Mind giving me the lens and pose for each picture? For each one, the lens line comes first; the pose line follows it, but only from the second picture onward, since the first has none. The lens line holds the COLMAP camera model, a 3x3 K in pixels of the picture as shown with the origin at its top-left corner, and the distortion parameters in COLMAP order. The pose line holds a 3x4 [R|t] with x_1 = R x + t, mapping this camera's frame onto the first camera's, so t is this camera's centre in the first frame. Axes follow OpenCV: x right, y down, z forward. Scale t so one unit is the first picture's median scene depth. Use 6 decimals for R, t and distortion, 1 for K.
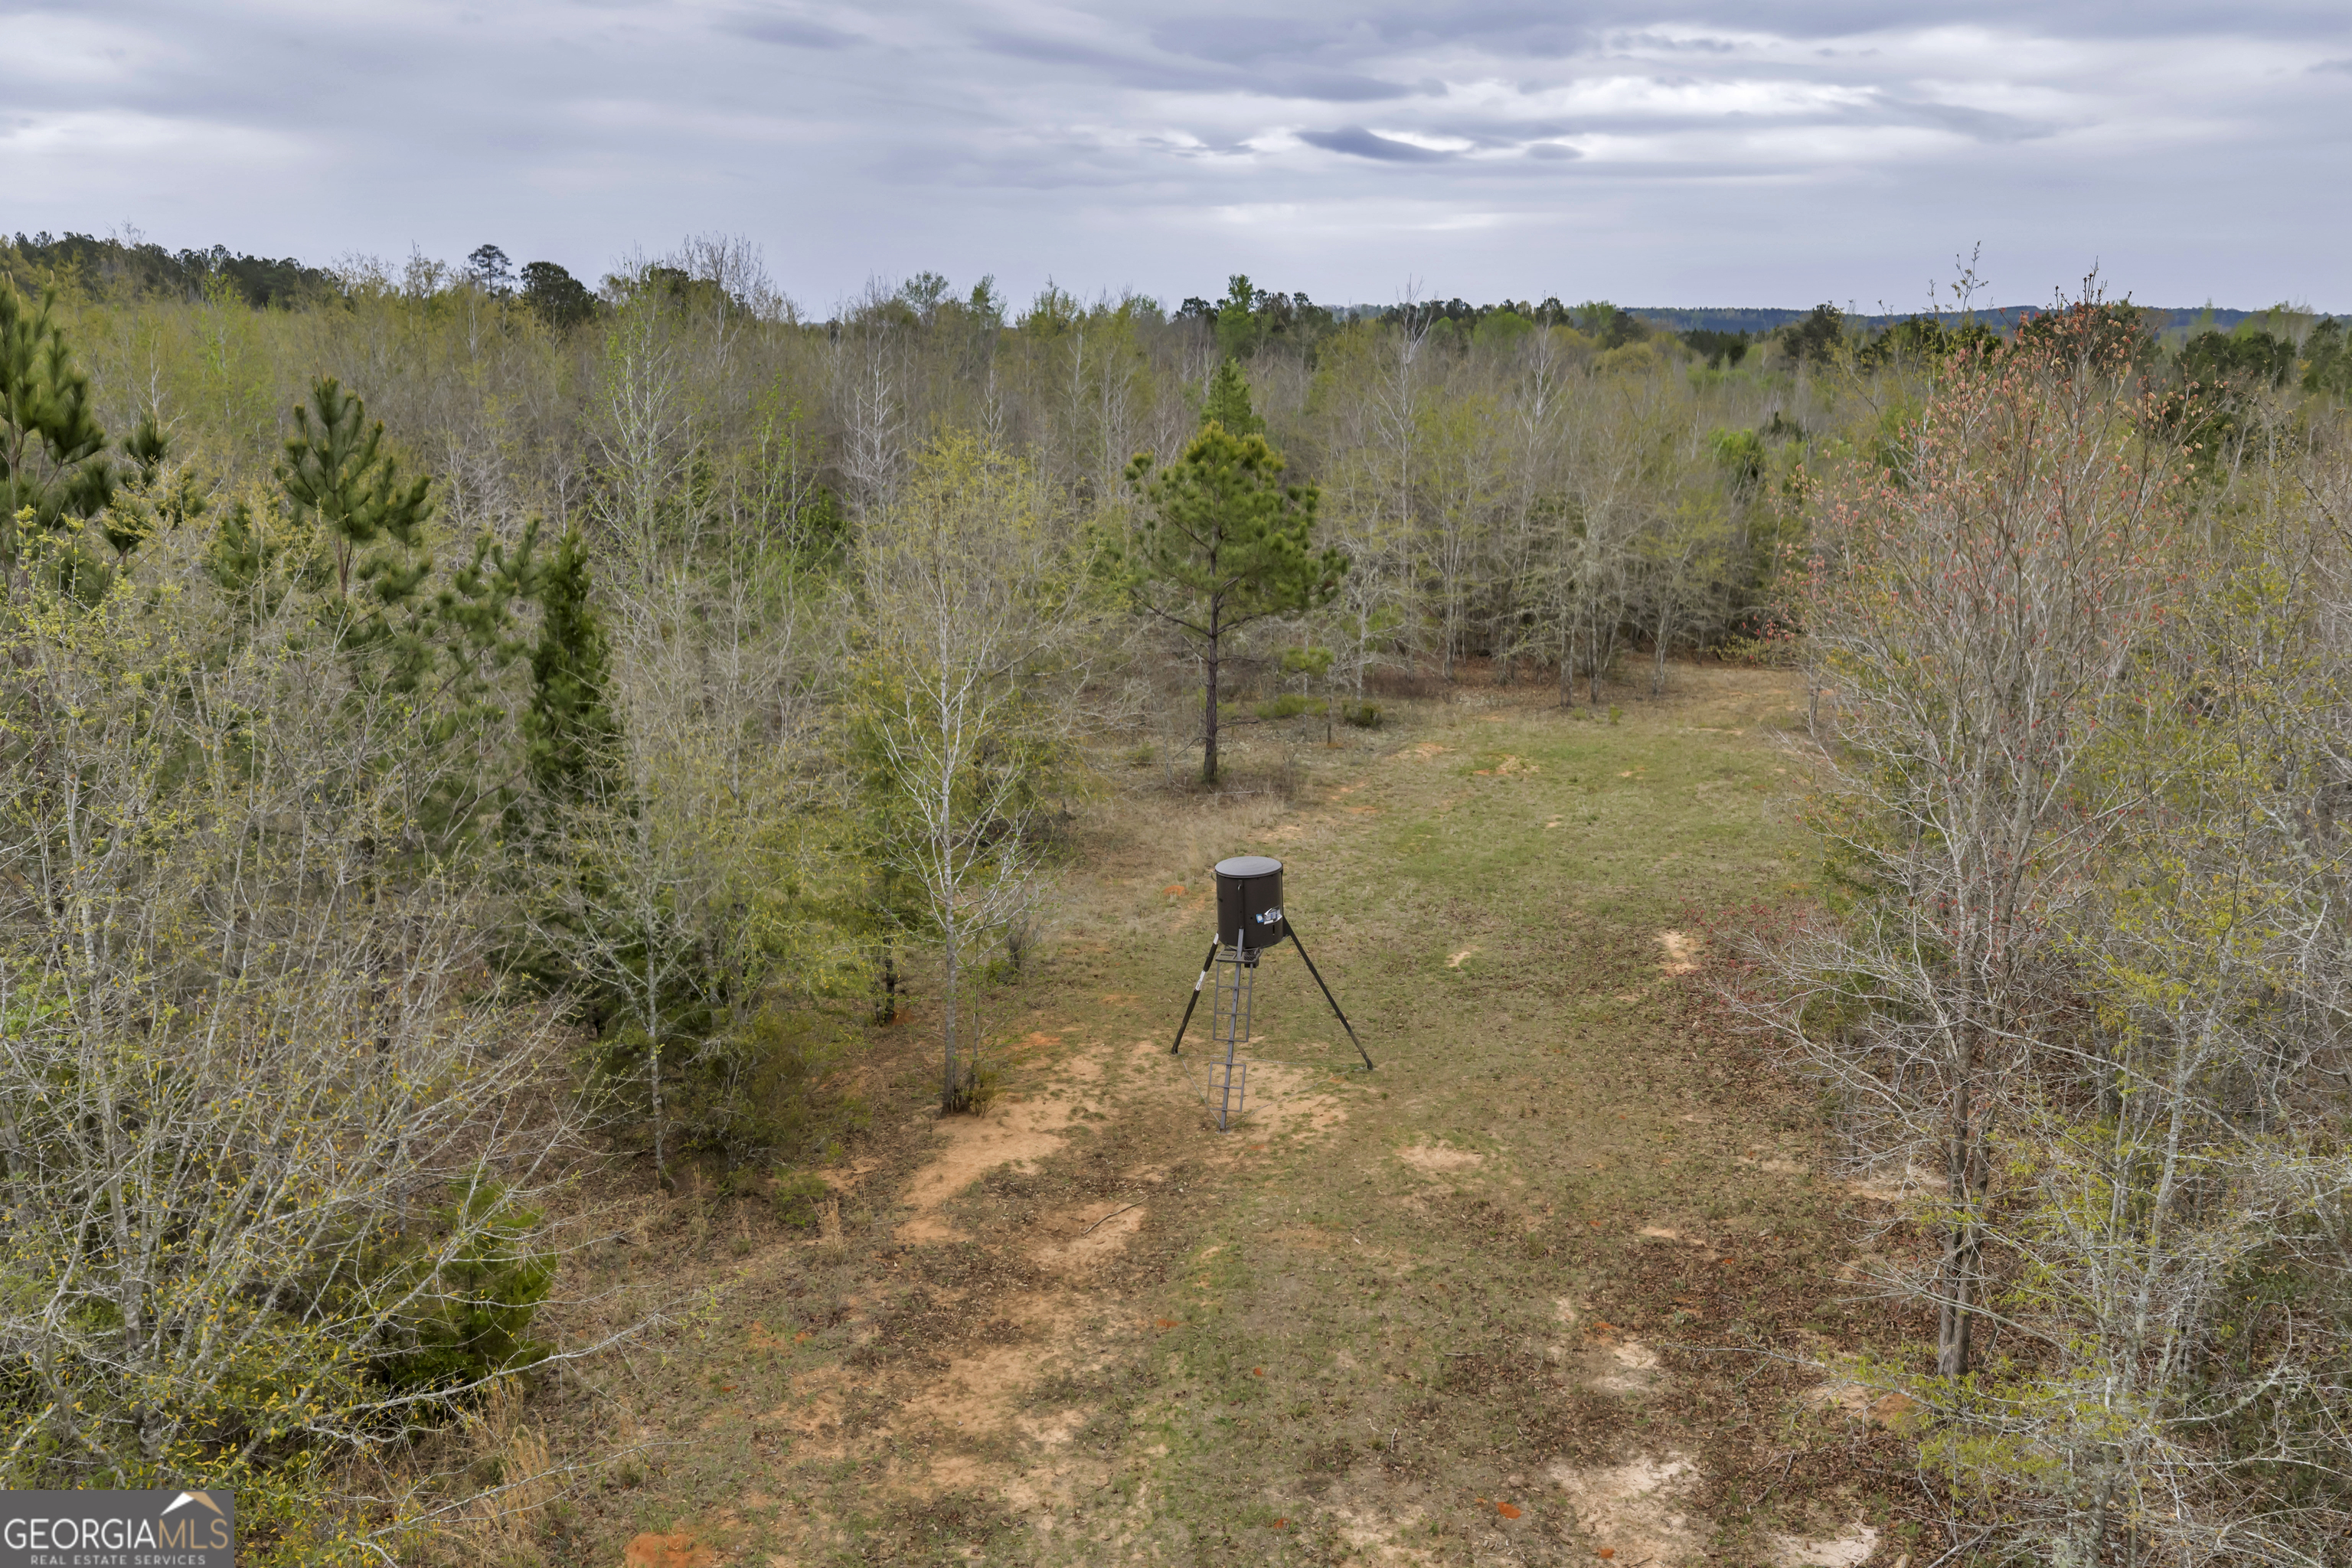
lens RADIAL K [[1940.5, 0, 1176.0], [0, 1940.5, 784.0], [0, 0, 1]] dist [0.003363, -0.014948]
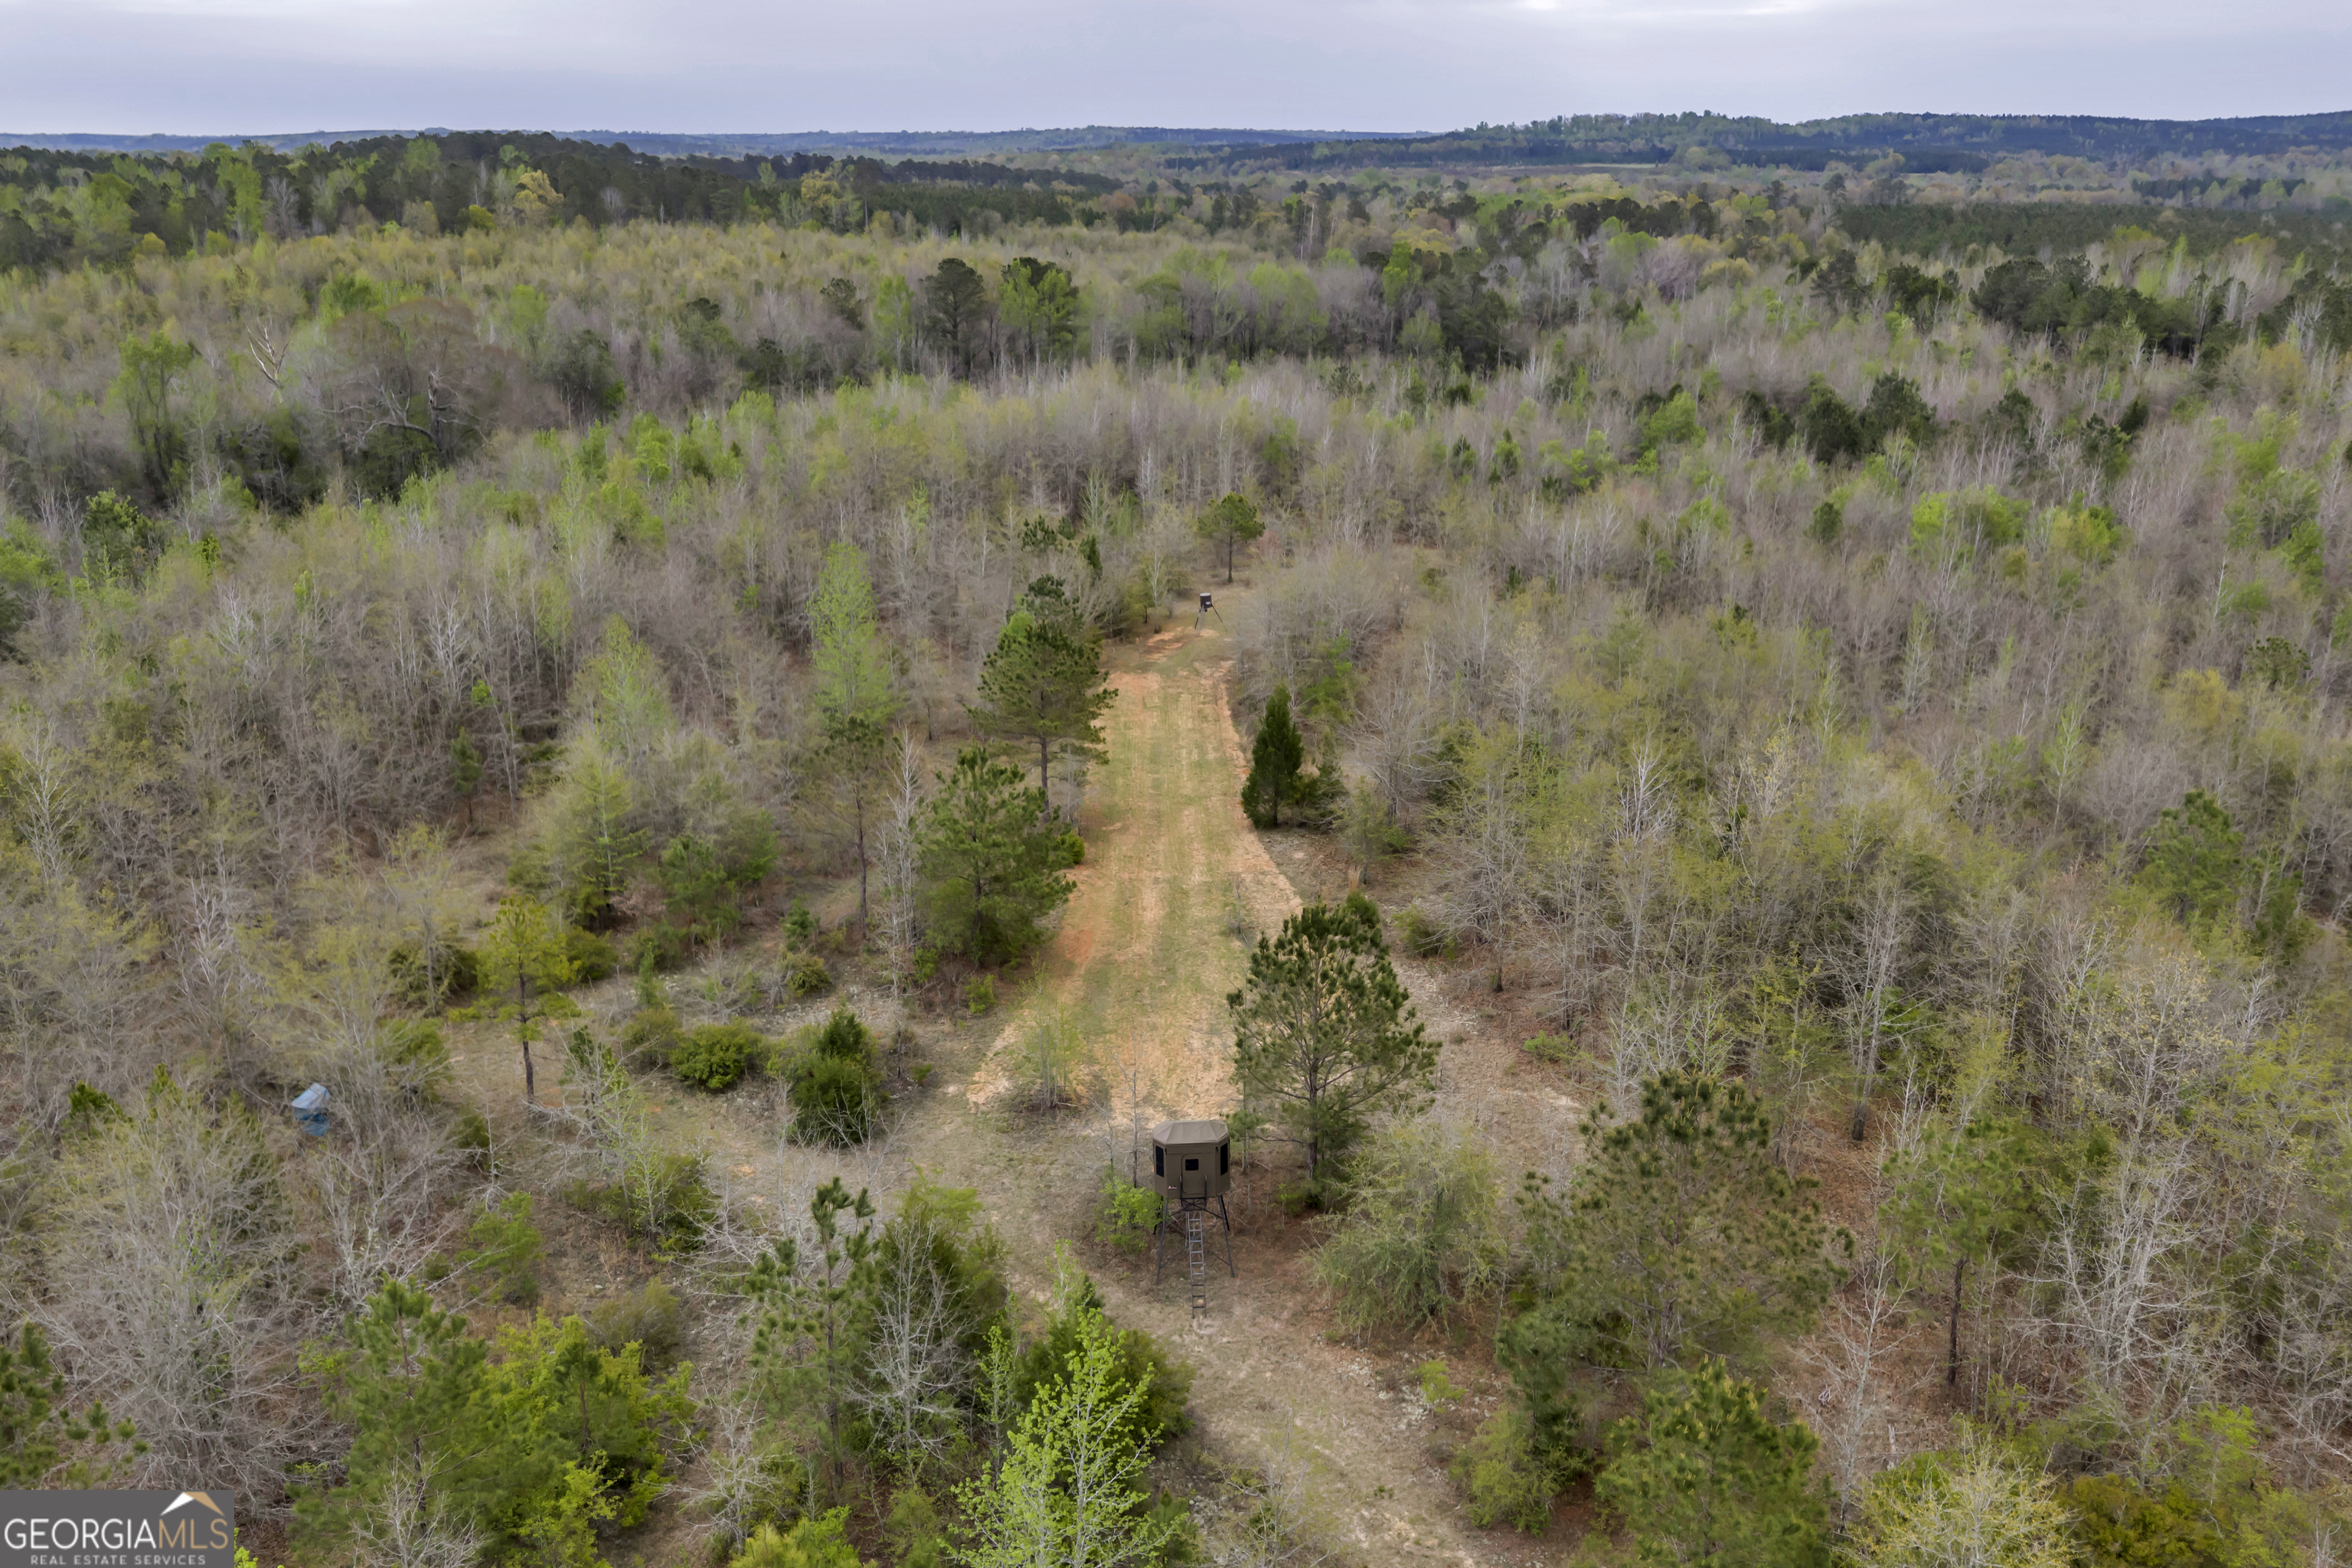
lens RADIAL K [[1940.5, 0, 1176.0], [0, 1940.5, 784.0], [0, 0, 1]] dist [0.003363, -0.014948]
pose [[0.990024, 0.042022, -0.134486, 0.738580], [-0.028513, 0.994494, 0.100840, 0.021663], [0.137983, -0.095999, 0.985771, -4.732736]]
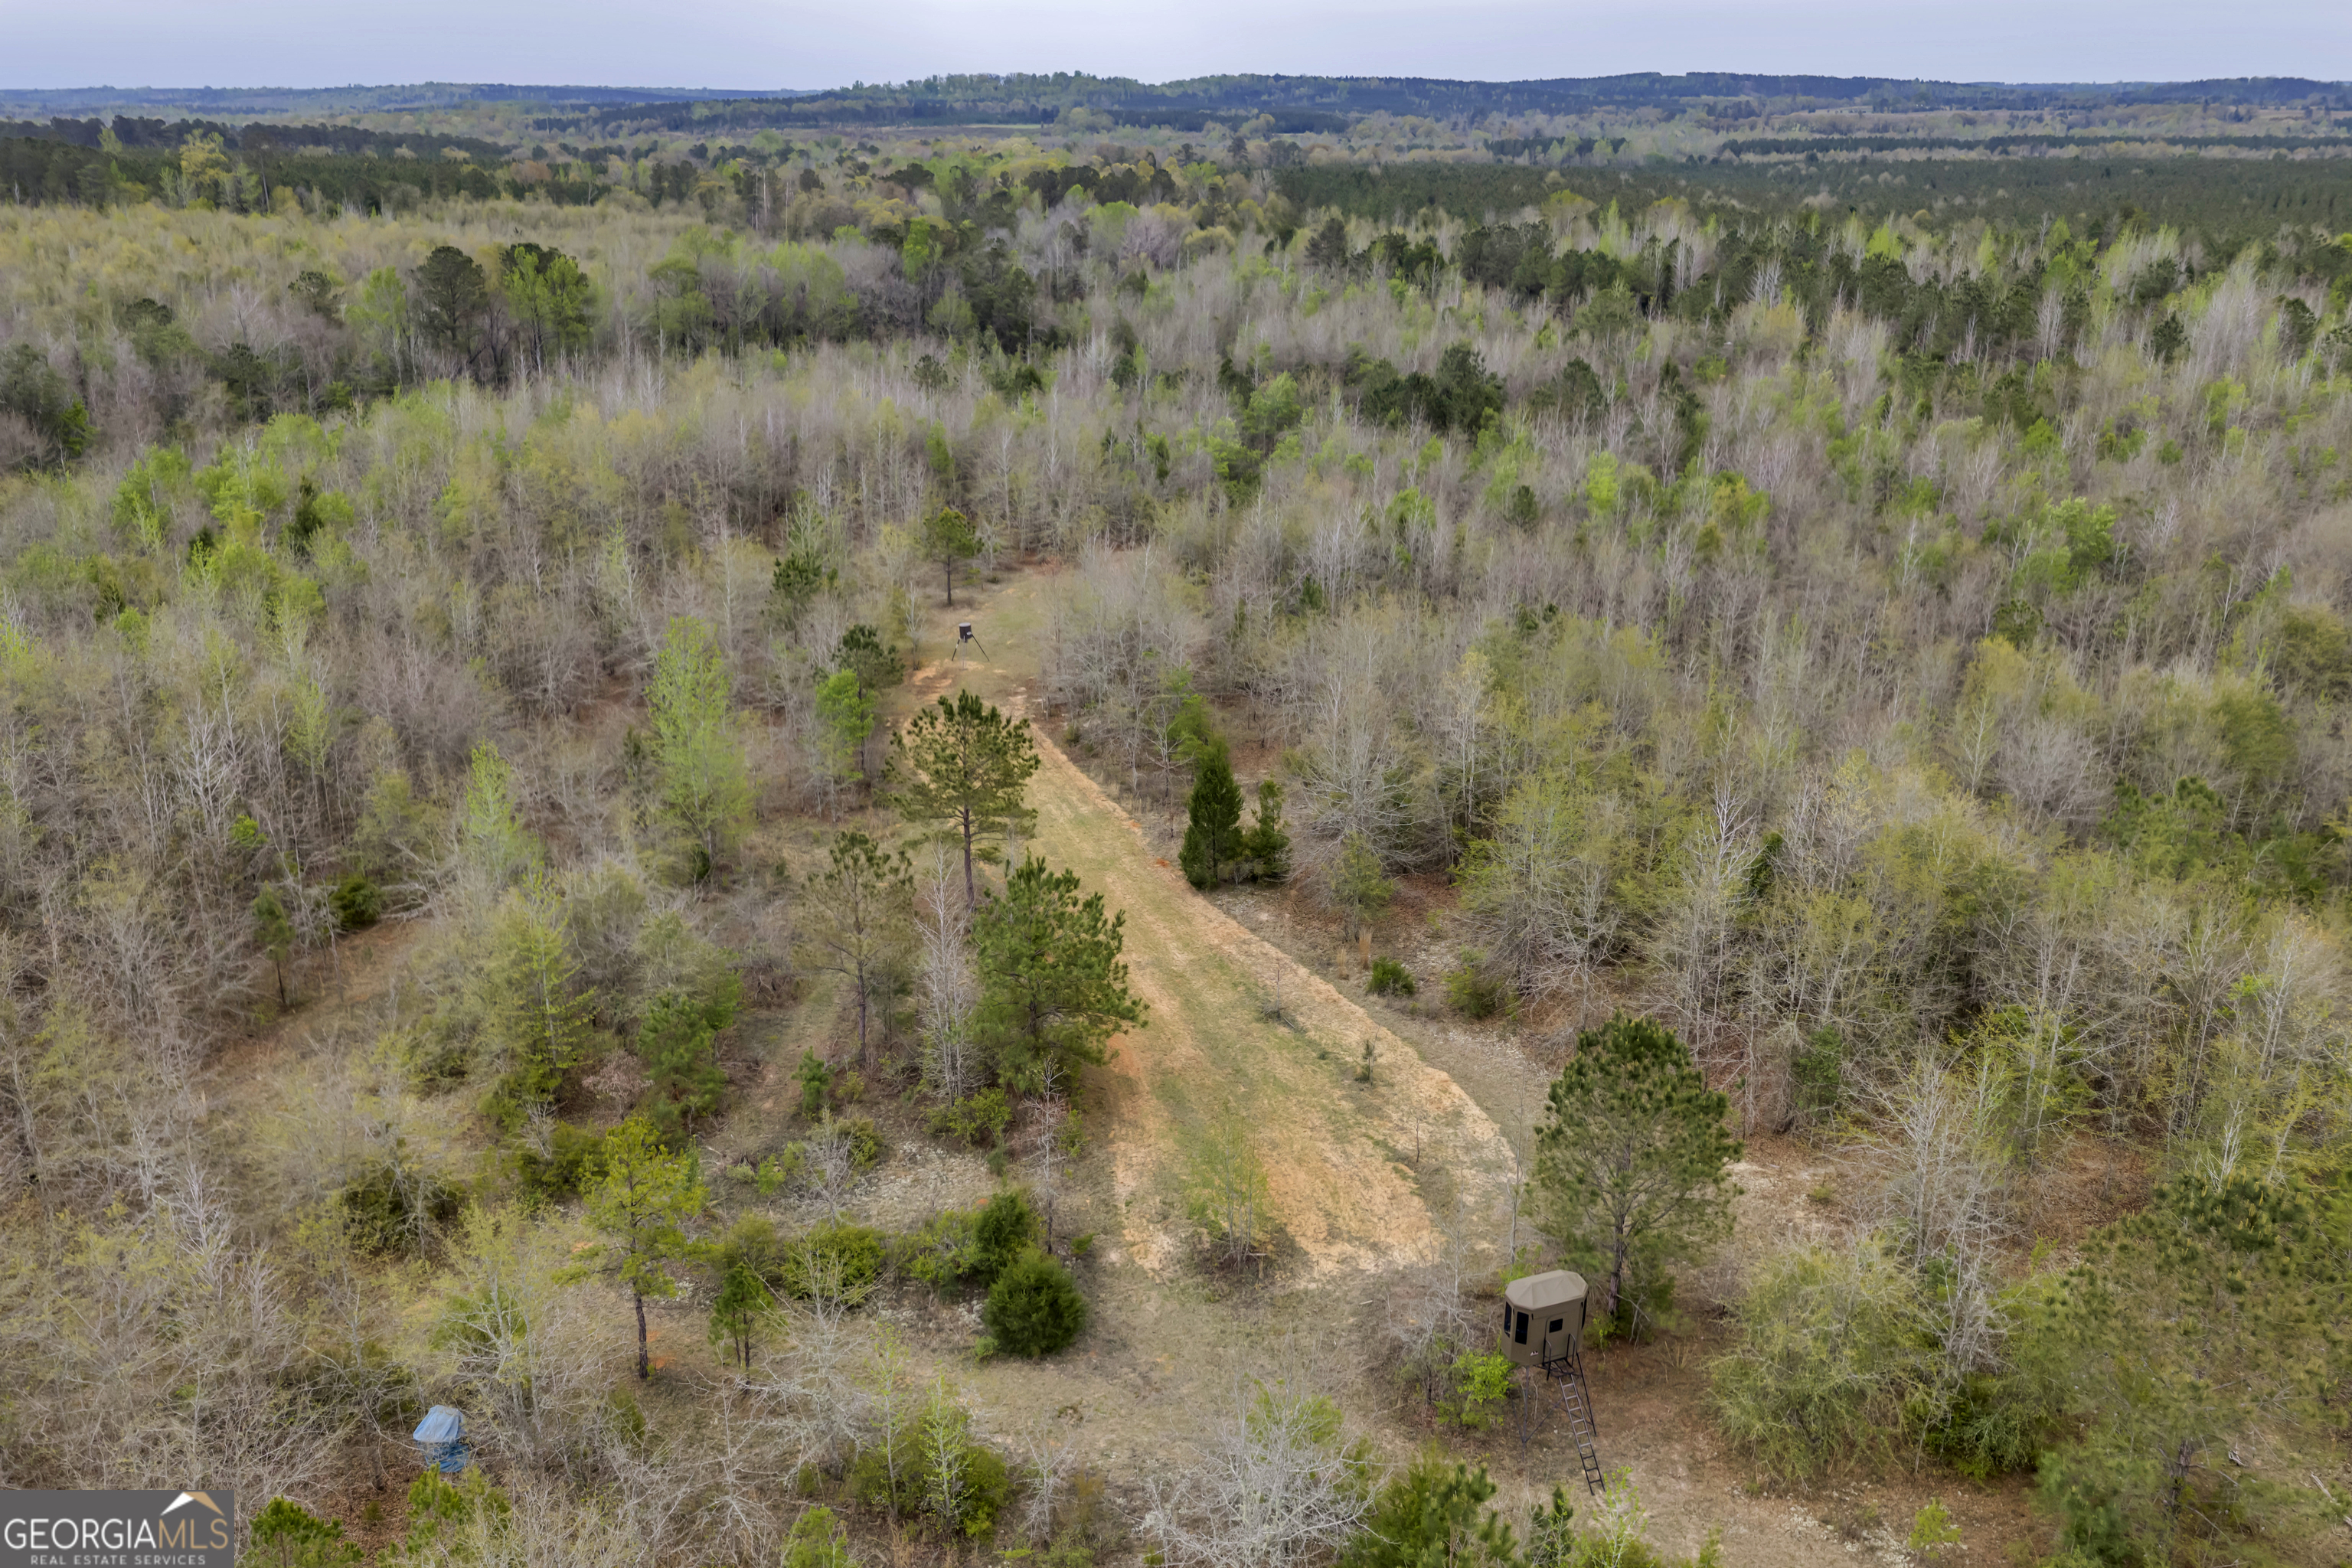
lens RADIAL K [[1940.5, 0, 1176.0], [0, 1940.5, 784.0], [0, 0, 1]] dist [0.003363, -0.014948]
pose [[0.985958, -0.055533, 0.157489, -0.256819], [0.036478, 0.991933, 0.121400, -0.151328], [-0.162960, -0.113951, 0.980030, -4.419164]]
